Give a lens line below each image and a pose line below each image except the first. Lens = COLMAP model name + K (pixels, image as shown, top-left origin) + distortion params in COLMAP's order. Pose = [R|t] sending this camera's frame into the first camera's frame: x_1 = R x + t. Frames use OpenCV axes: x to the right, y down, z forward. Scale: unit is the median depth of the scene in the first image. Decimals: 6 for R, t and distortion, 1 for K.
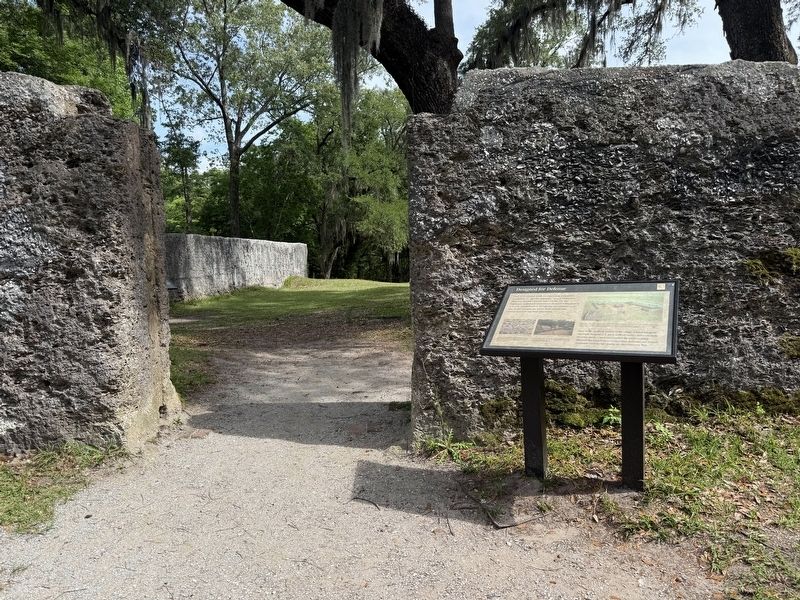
lens RADIAL K [[568.6, 0, 398.0], [0, 568.6, 324.4], [0, 0, 1]] dist [0.028642, -0.044891]
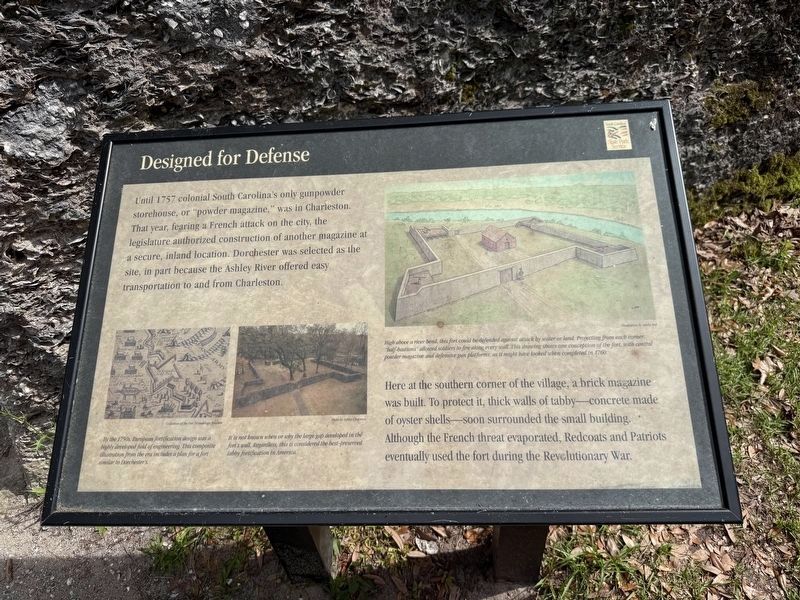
lens RADIAL K [[568.6, 0, 398.0], [0, 568.6, 324.4], [0, 0, 1]] dist [0.028642, -0.044891]
pose [[0.902926, -0.309471, 0.298249, 0.236318], [0.083528, 0.807052, 0.584543, -0.166782], [-0.421601, -0.502887, 0.754558, 0.763819]]
